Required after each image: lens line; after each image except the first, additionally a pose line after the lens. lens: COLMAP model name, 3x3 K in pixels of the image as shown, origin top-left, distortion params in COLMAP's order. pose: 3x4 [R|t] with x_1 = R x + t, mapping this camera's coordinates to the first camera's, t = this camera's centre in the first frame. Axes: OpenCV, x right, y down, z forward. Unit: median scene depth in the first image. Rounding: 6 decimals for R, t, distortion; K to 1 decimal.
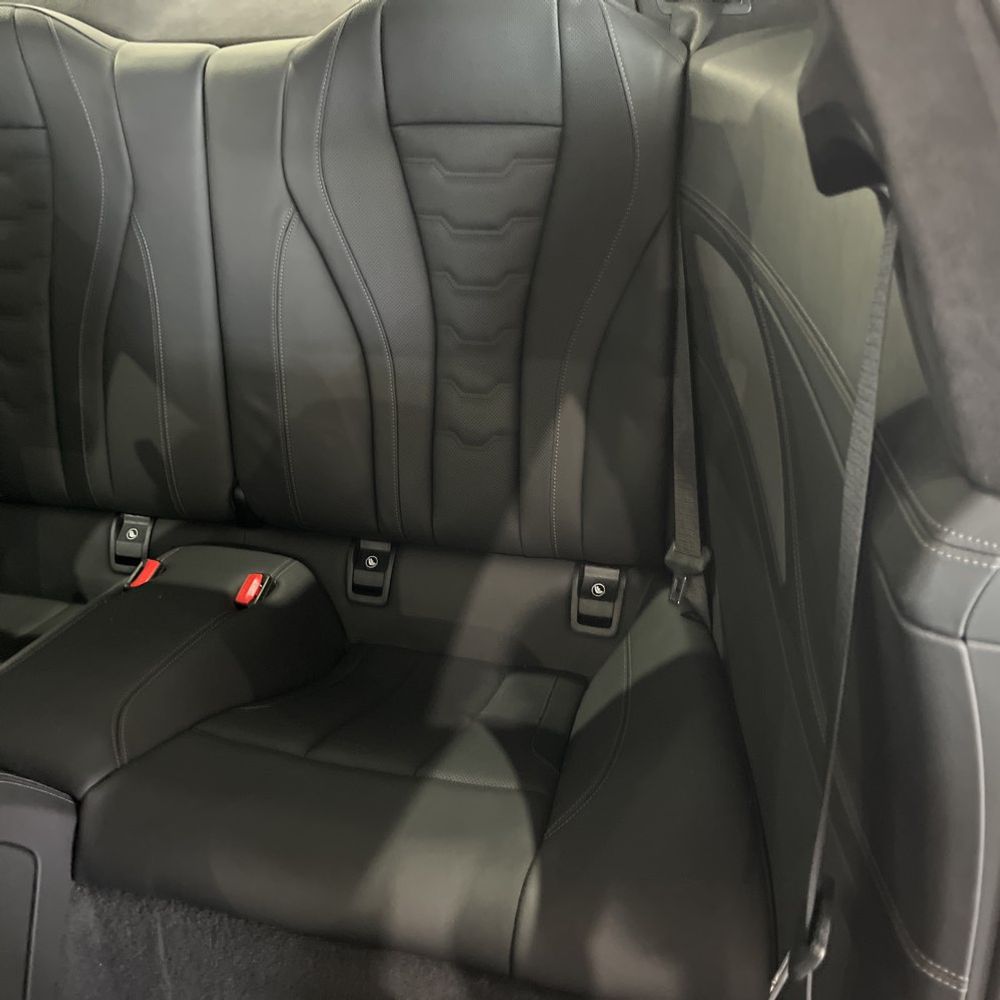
lens RADIAL K [[1062.4, 0, 496.6], [0, 1062.4, 499.7], [0, 0, 1]] dist [0.048720, -0.041960]
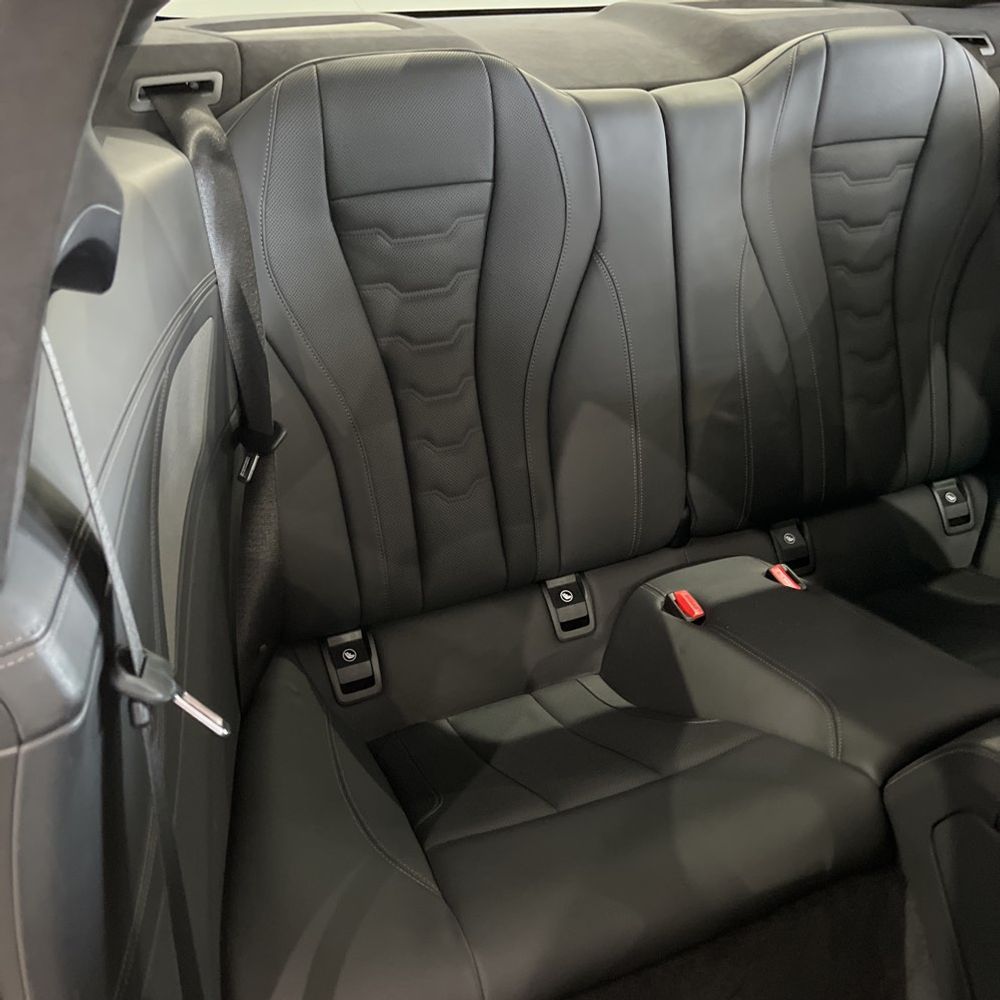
lens RADIAL K [[1032.5, 0, 494.8], [0, 1032.5, 499.1], [0, 0, 1]] dist [0.036565, -0.012998]
pose [[0.737371, -0.253034, 0.626305, -0.751188], [0.306532, 0.951569, 0.023554, -0.073828], [-0.601933, 0.174614, 0.779222, 0.246110]]
